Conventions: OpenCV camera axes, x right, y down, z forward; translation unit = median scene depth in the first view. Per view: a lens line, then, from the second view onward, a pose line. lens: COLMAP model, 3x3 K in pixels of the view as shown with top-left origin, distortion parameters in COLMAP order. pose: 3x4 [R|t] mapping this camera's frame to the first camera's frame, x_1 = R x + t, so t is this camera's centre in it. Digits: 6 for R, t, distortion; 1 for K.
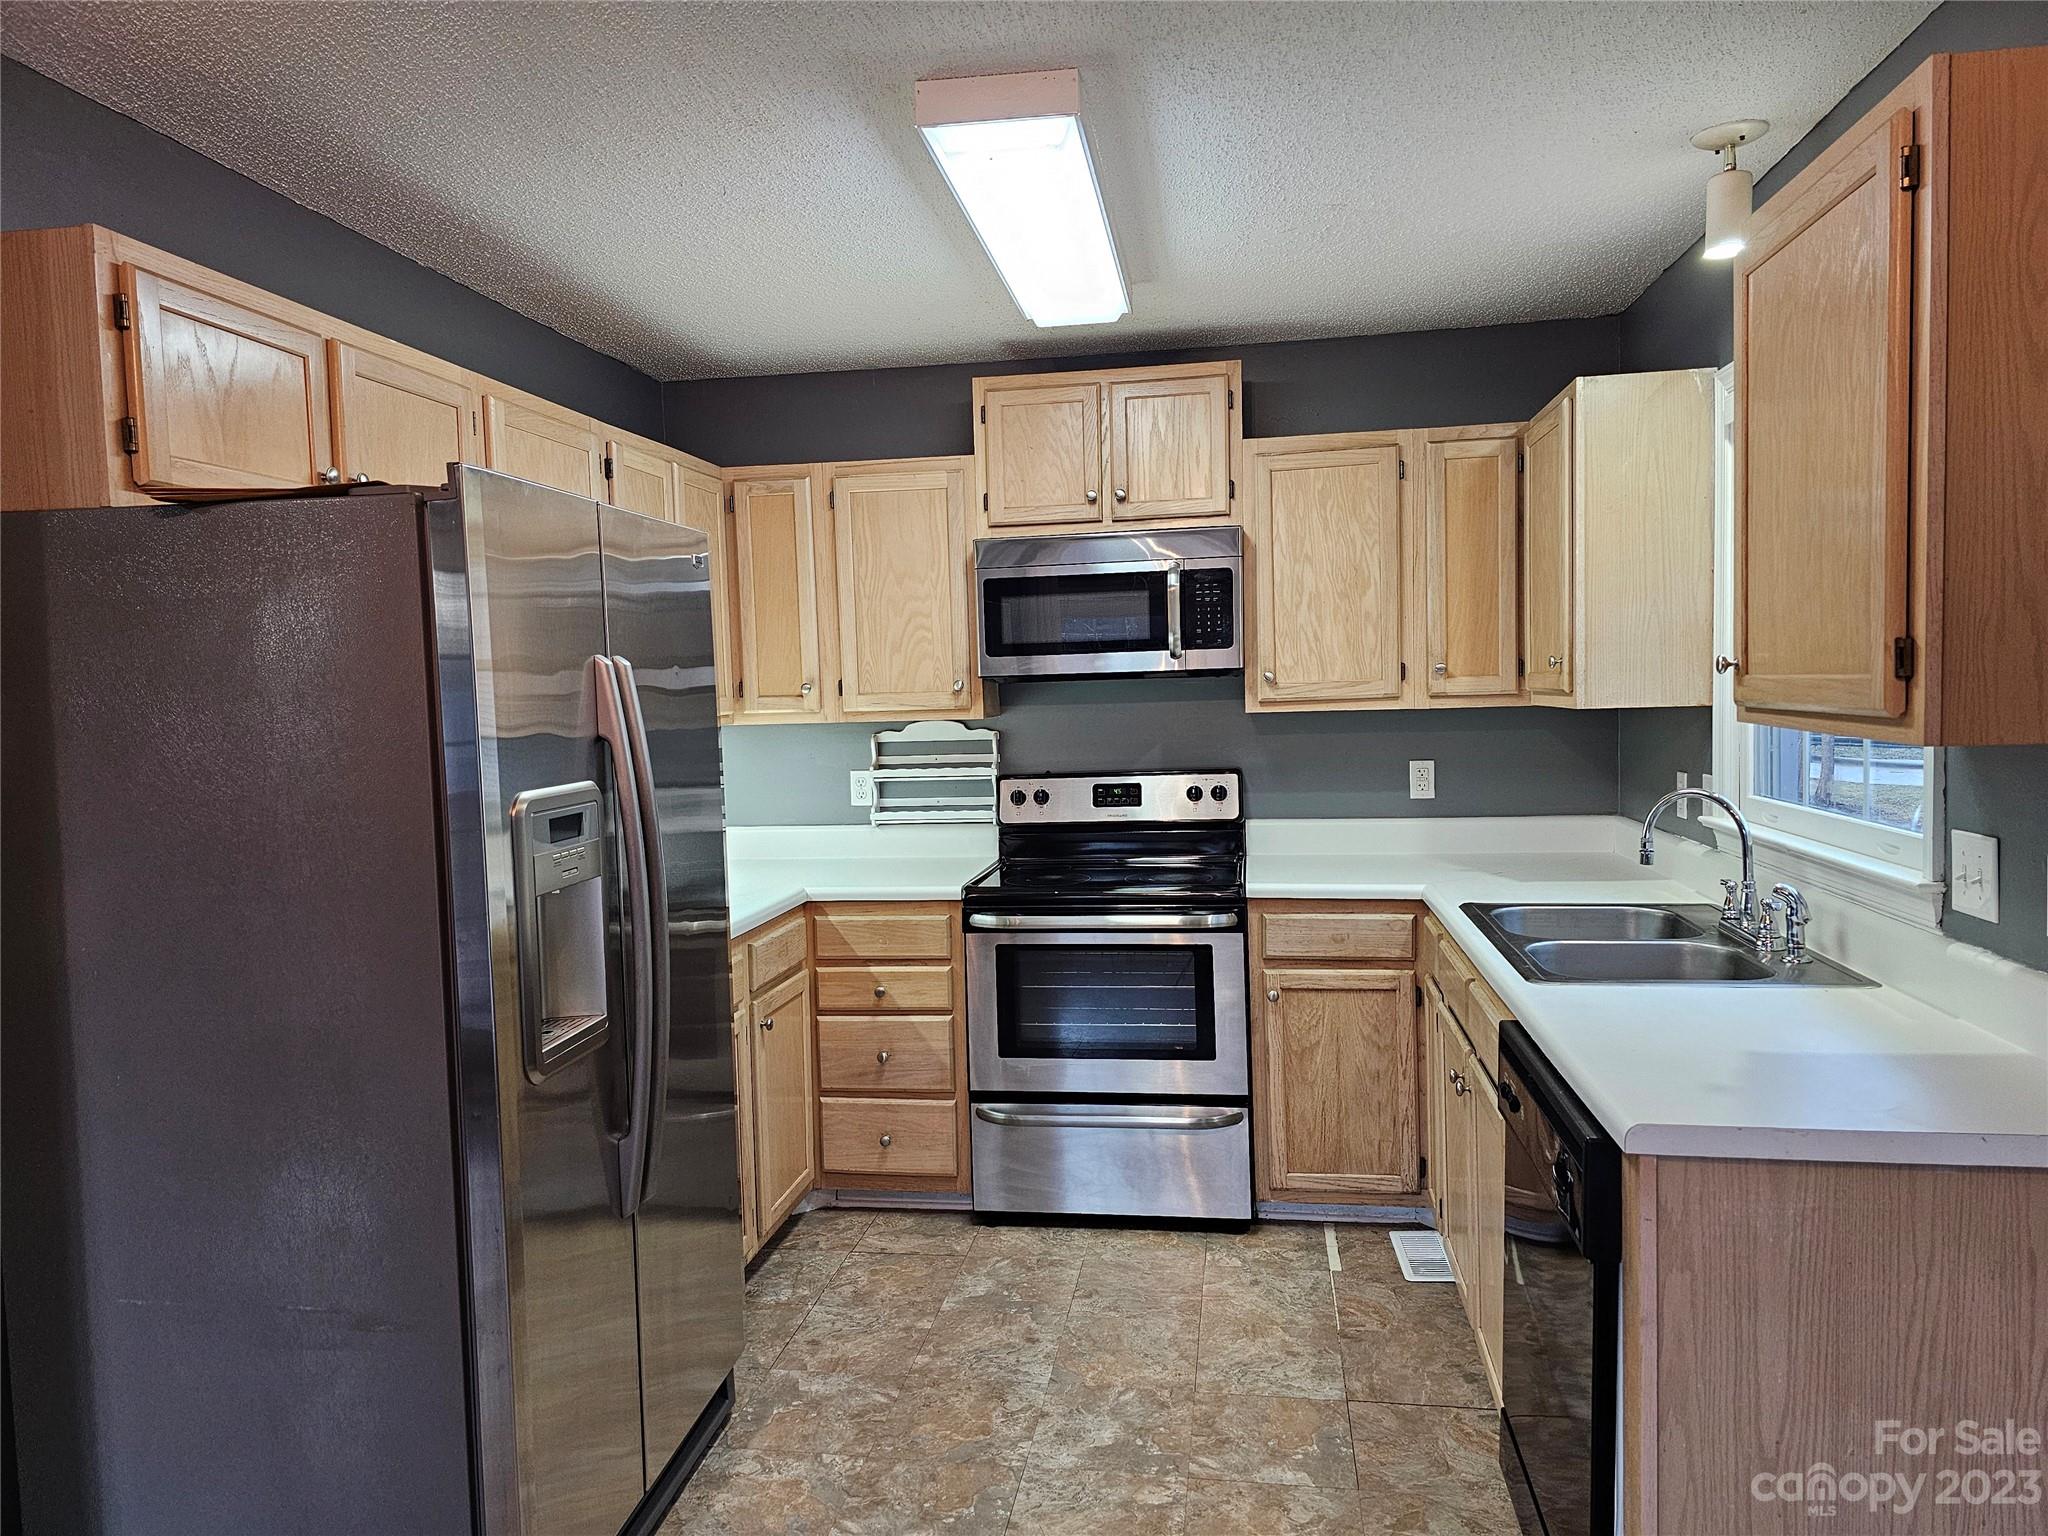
lens RADIAL K [[1347.3, 0, 944.5], [0, 1347.3, 765.1], [0, 0, 1]] dist [0.056570, -0.046461]
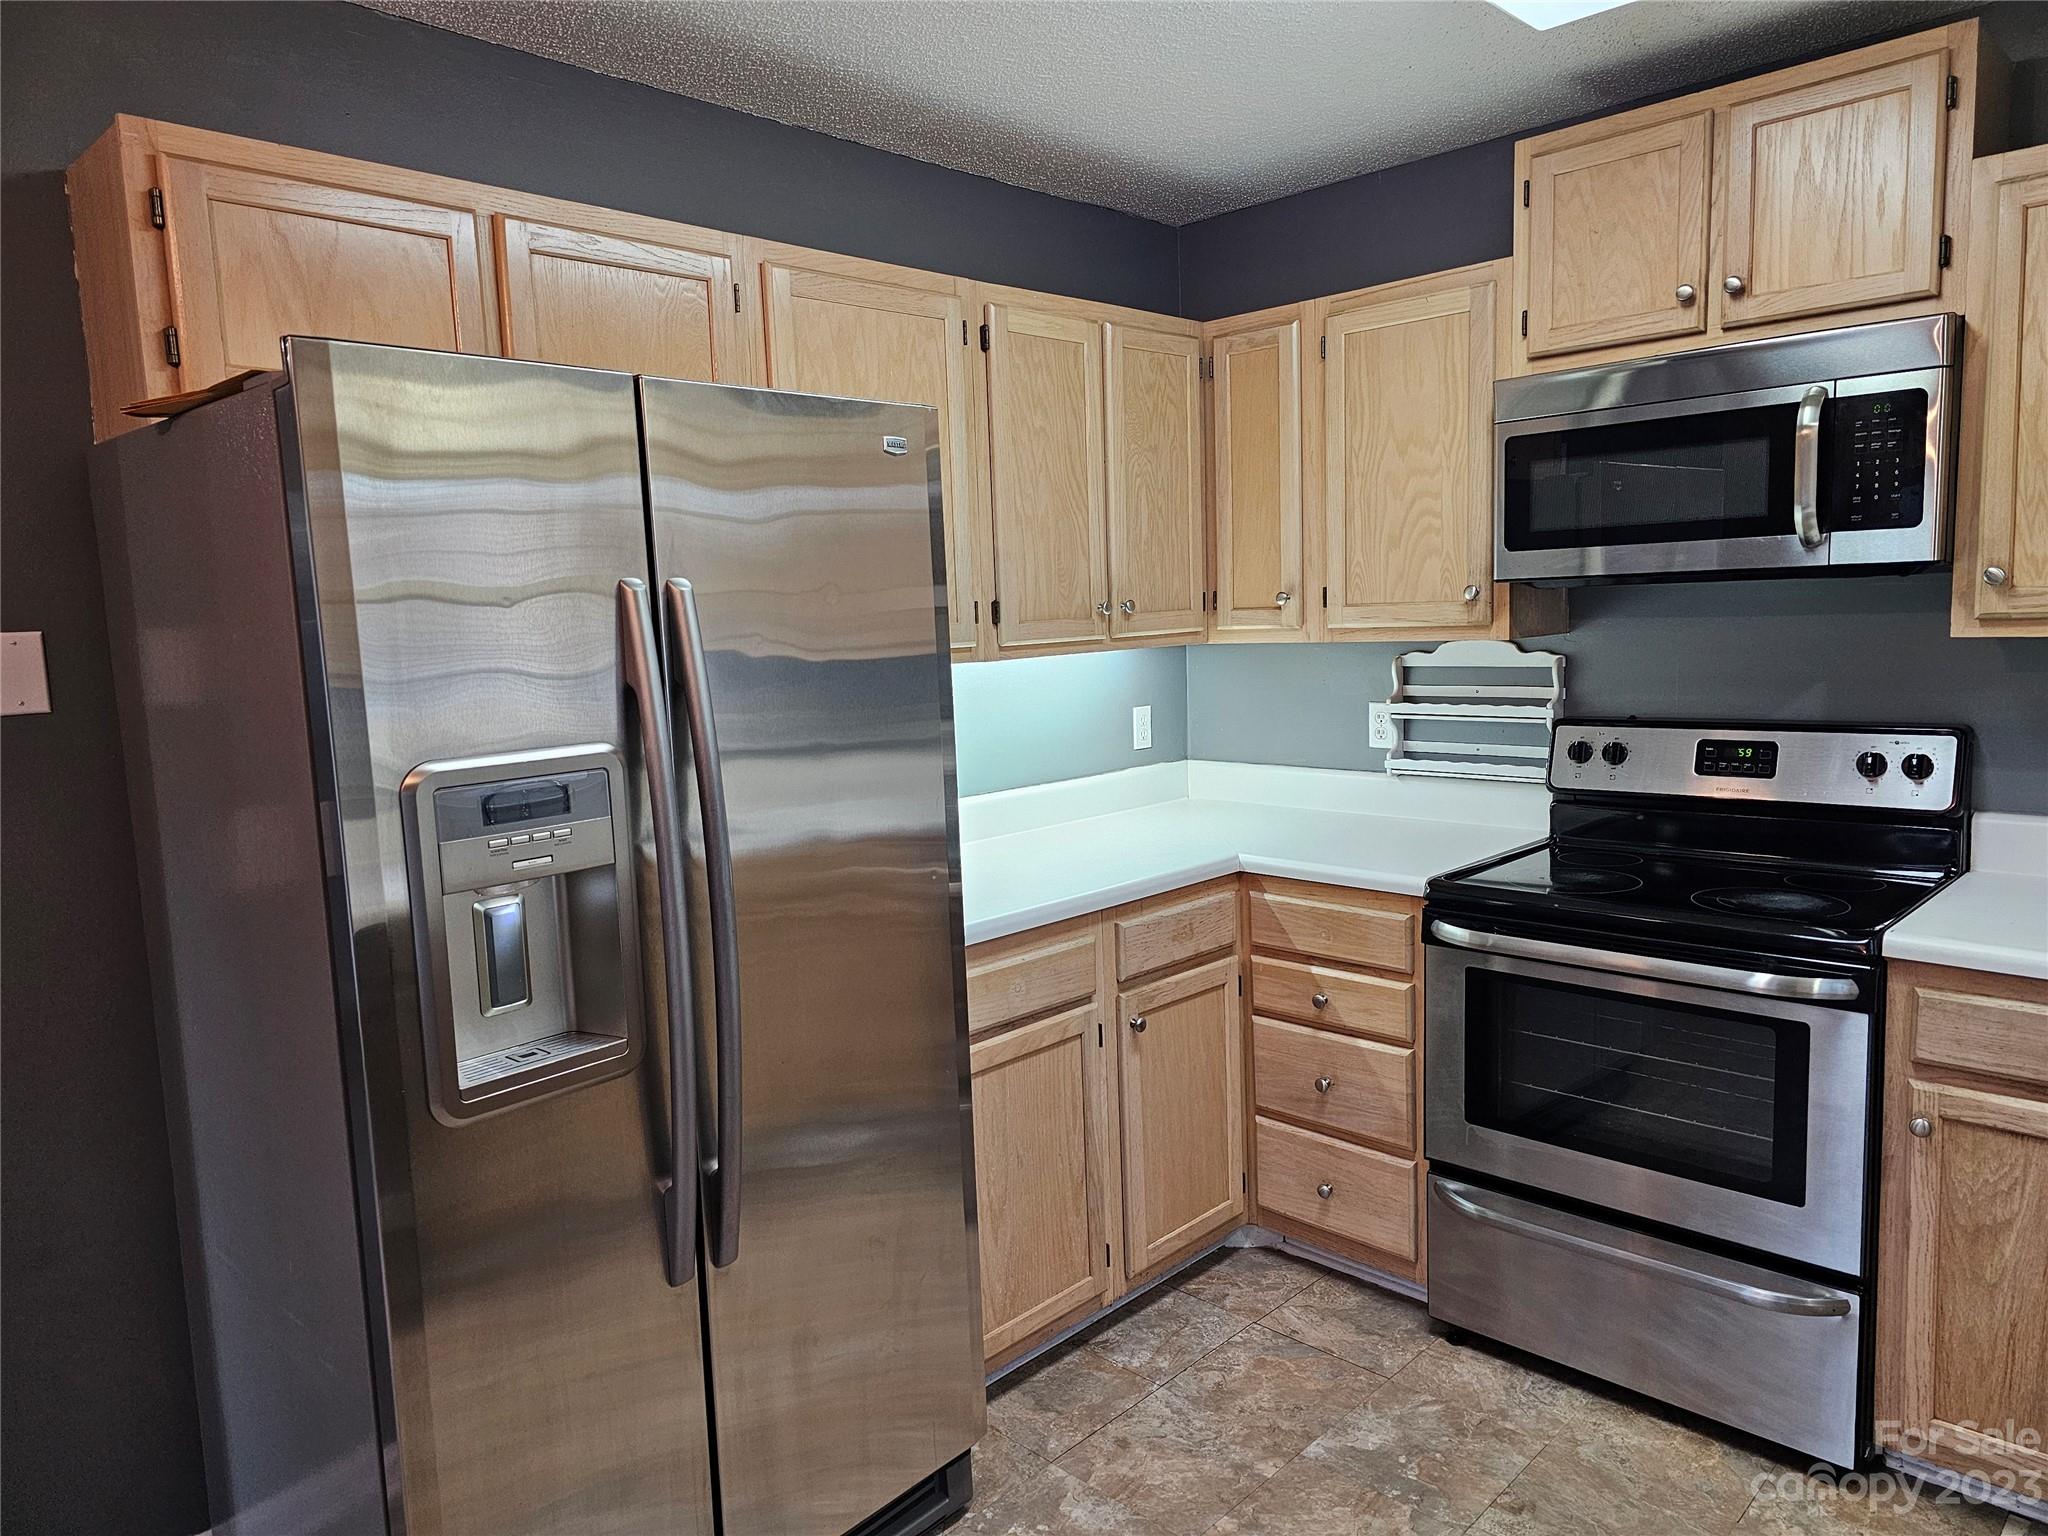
lens RADIAL K [[1347.3, 0, 913.9], [0, 1347.3, 770.7], [0, 0, 1]] dist [0.056570, -0.046461]
pose [[0.836113, 0.063336, -0.544888, 0.173198], [-0.019398, 0.996105, 0.086019, -0.023370], [0.548214, -0.061352, 0.834085, 0.249701]]
